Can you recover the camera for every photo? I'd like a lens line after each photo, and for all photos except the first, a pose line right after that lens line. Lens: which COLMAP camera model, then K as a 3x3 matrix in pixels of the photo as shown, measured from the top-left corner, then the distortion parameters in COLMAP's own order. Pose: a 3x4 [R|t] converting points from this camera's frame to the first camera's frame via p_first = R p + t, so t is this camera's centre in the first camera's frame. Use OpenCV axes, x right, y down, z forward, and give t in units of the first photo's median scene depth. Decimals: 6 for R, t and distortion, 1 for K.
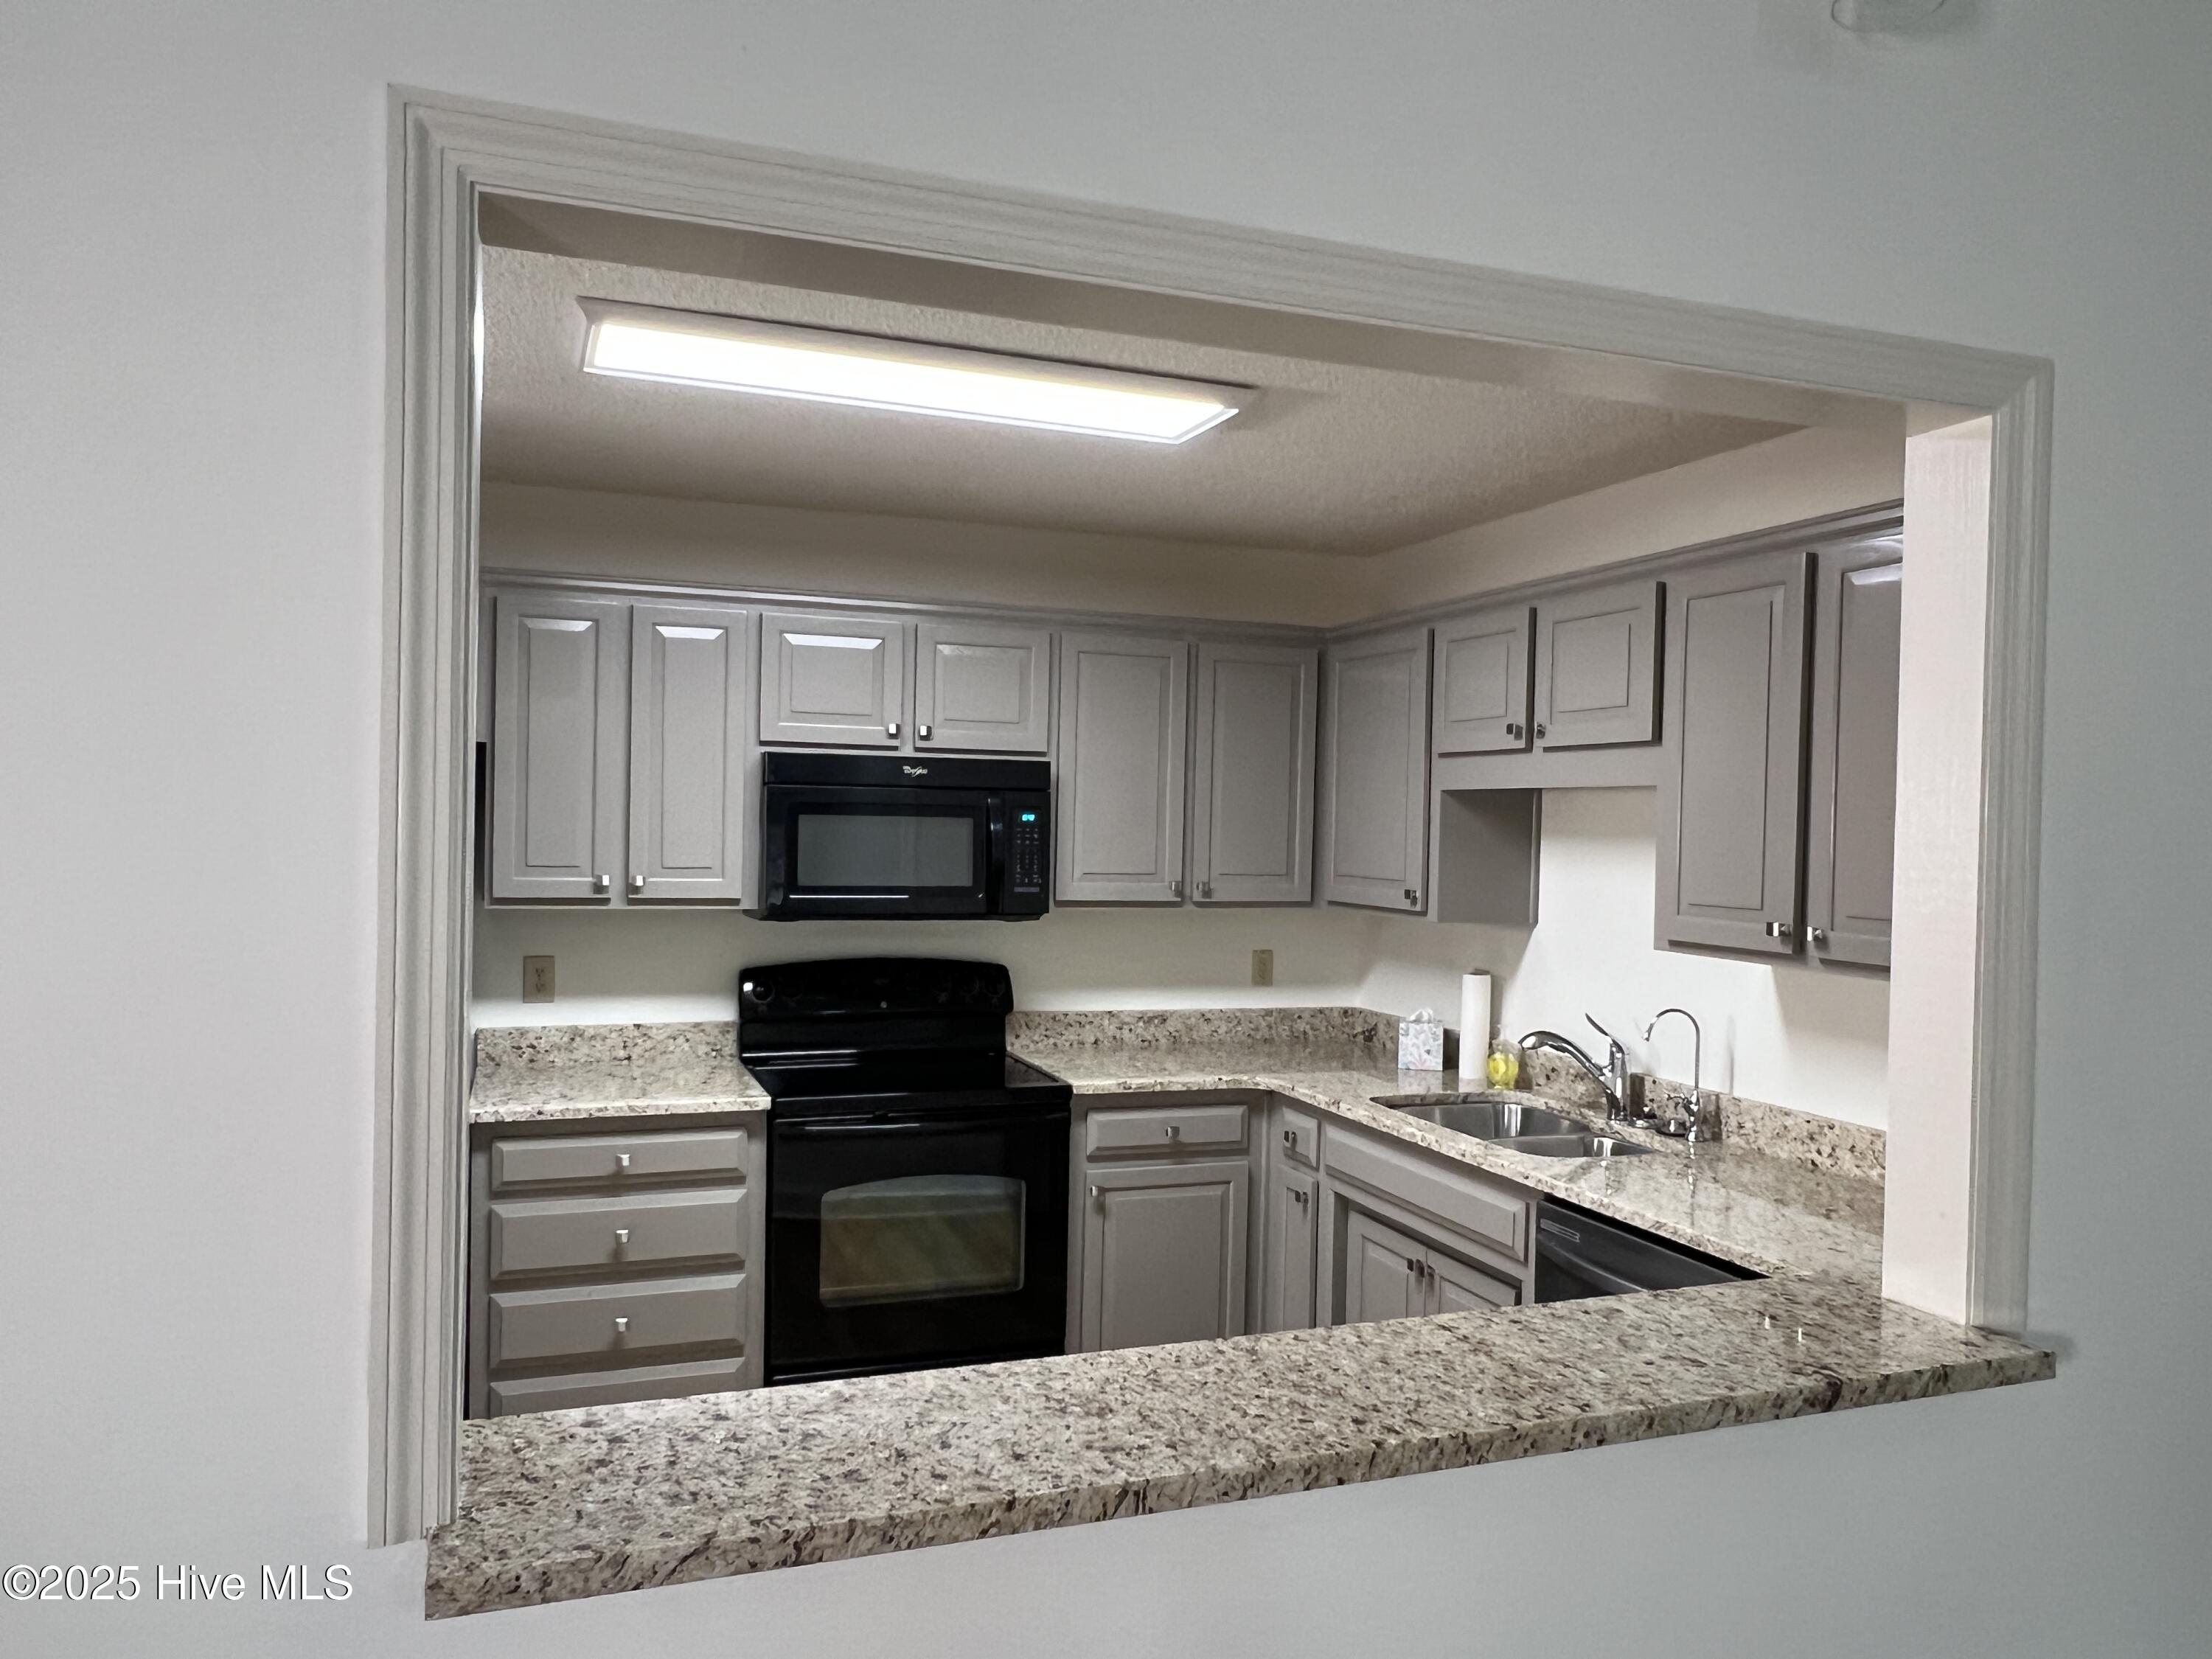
lens RADIAL K [[1566.1, 0, 1097.3], [0, 1566.1, 837.9], [0, 0, 1]] dist [0.000866, -0.002424]
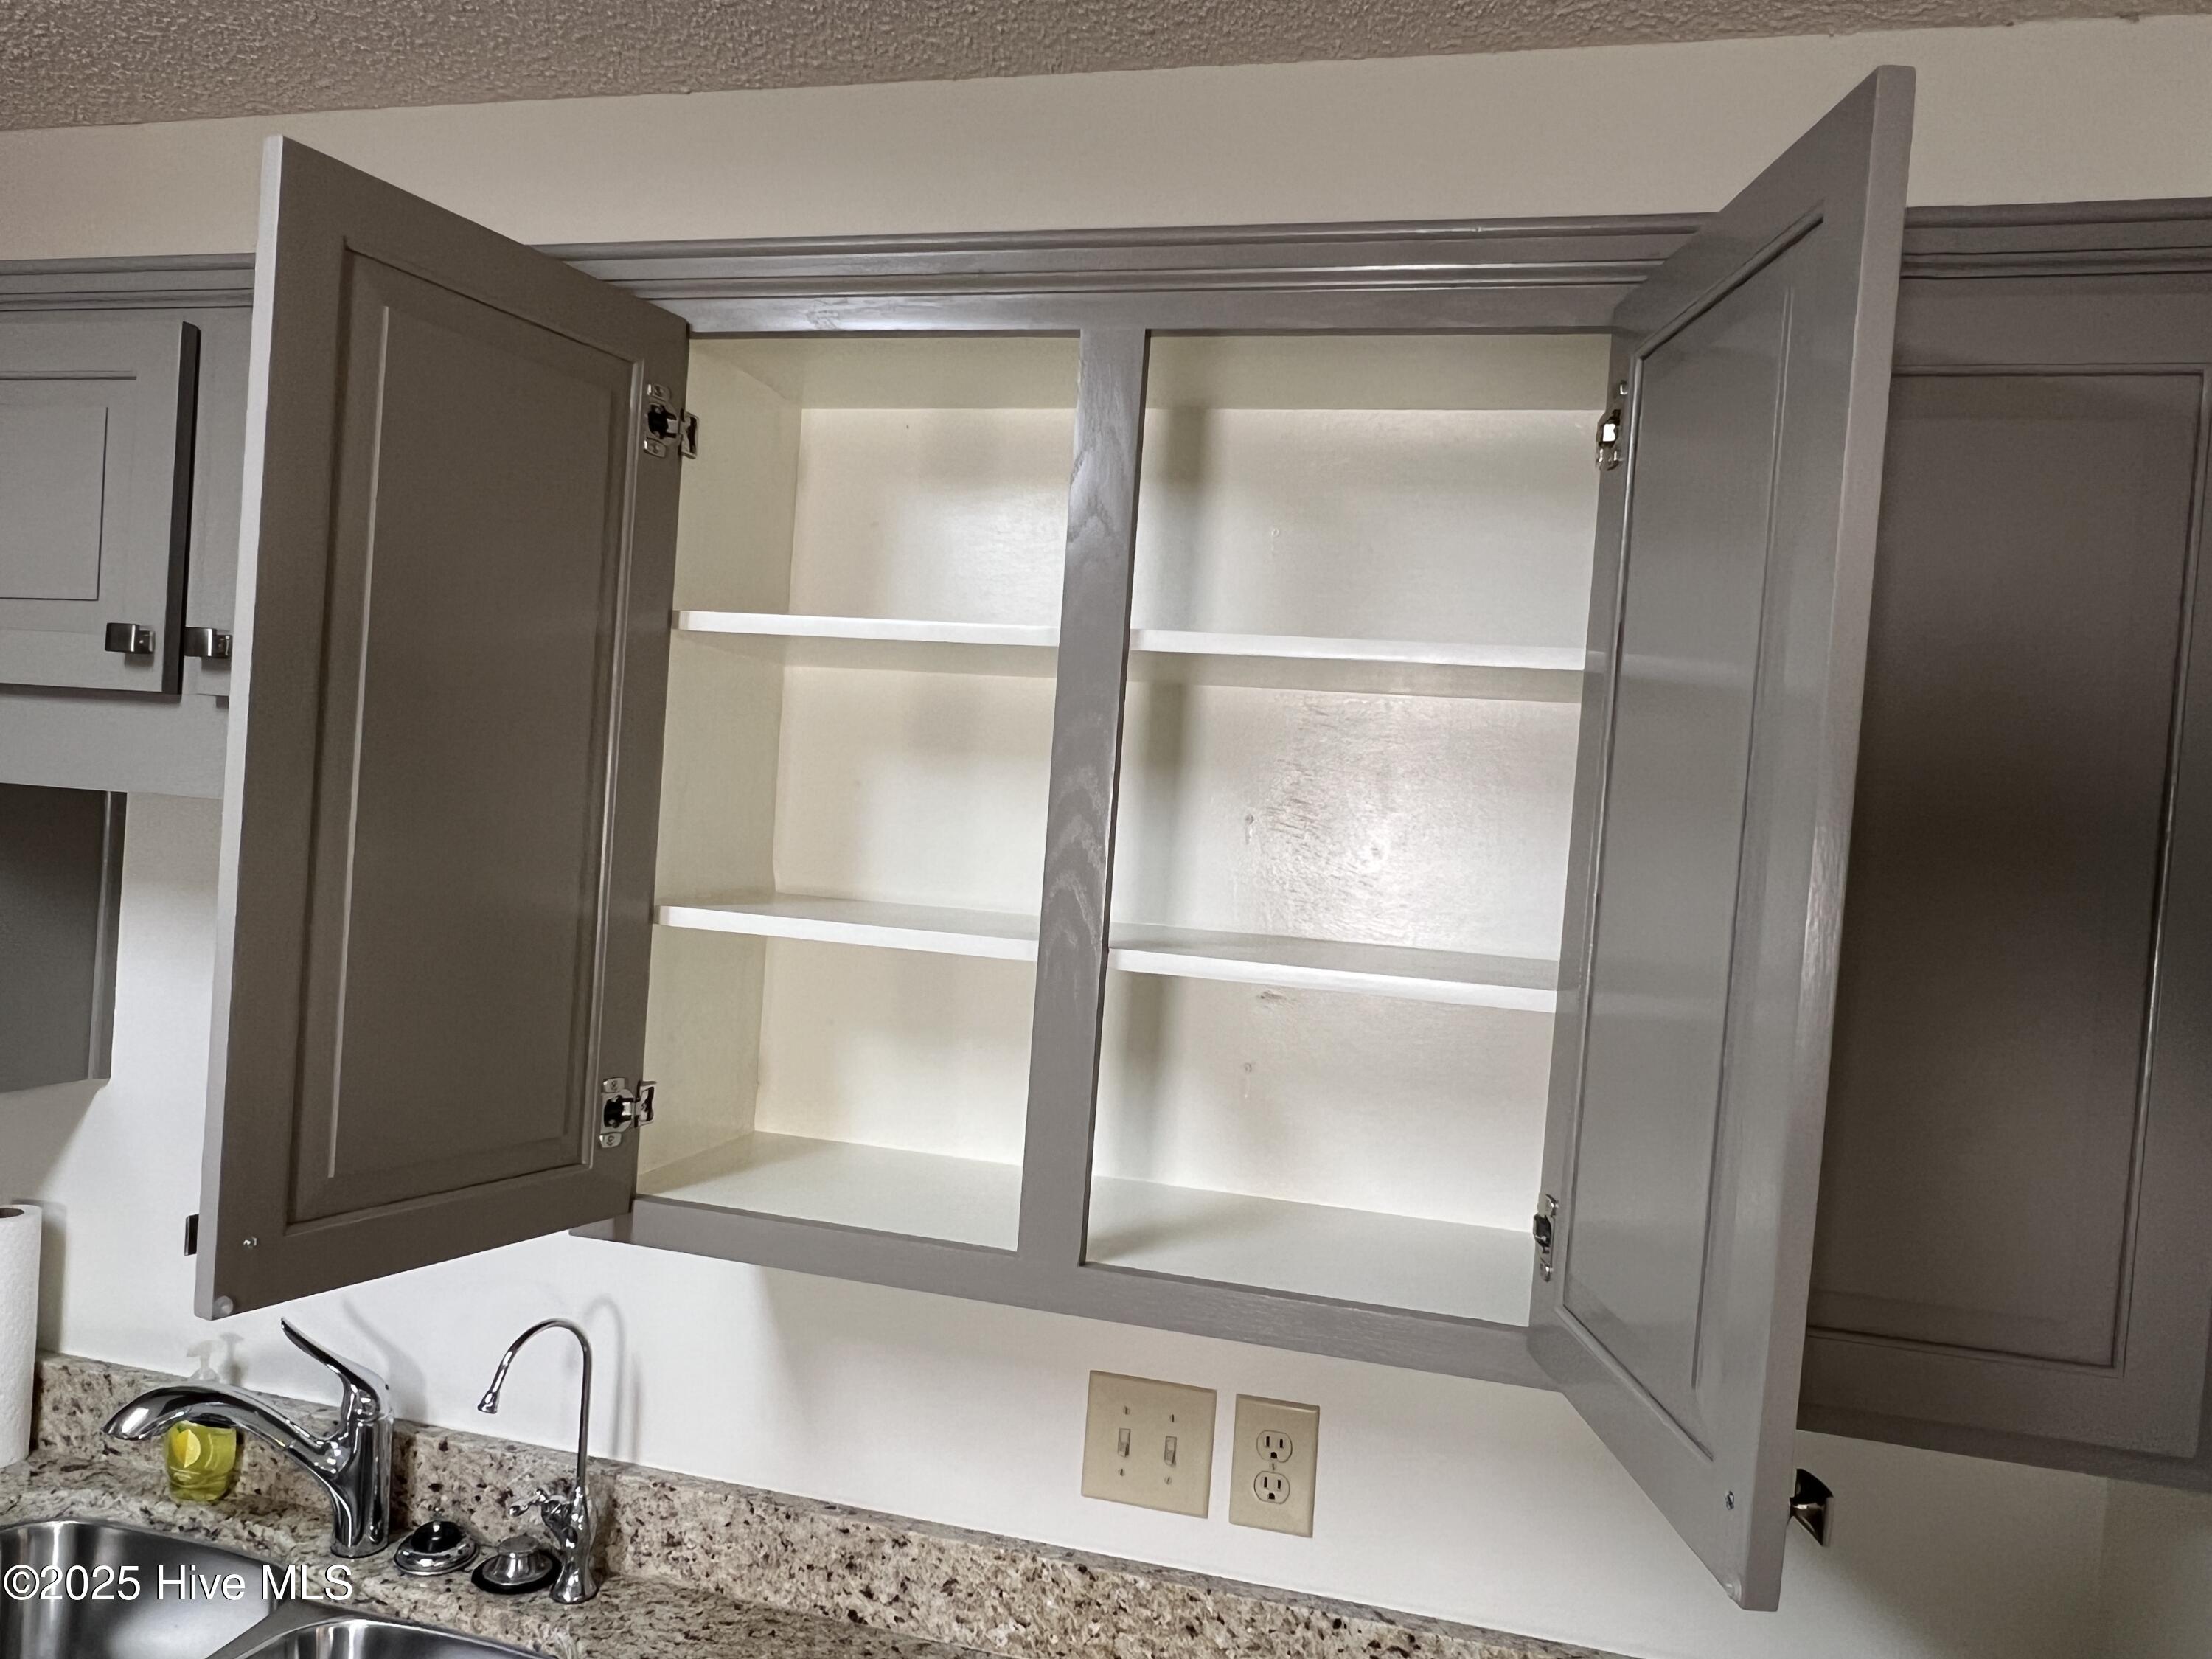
lens RADIAL K [[1566.1, 0, 1097.3], [0, 1566.1, 837.9], [0, 0, 1]] dist [0.000866, -0.002424]
pose [[0.573604, 0.002140, 0.819130, 0.097080], [-0.049265, 0.998277, 0.031890, -0.048568], [-0.817650, -0.058647, 0.572720, 0.634667]]
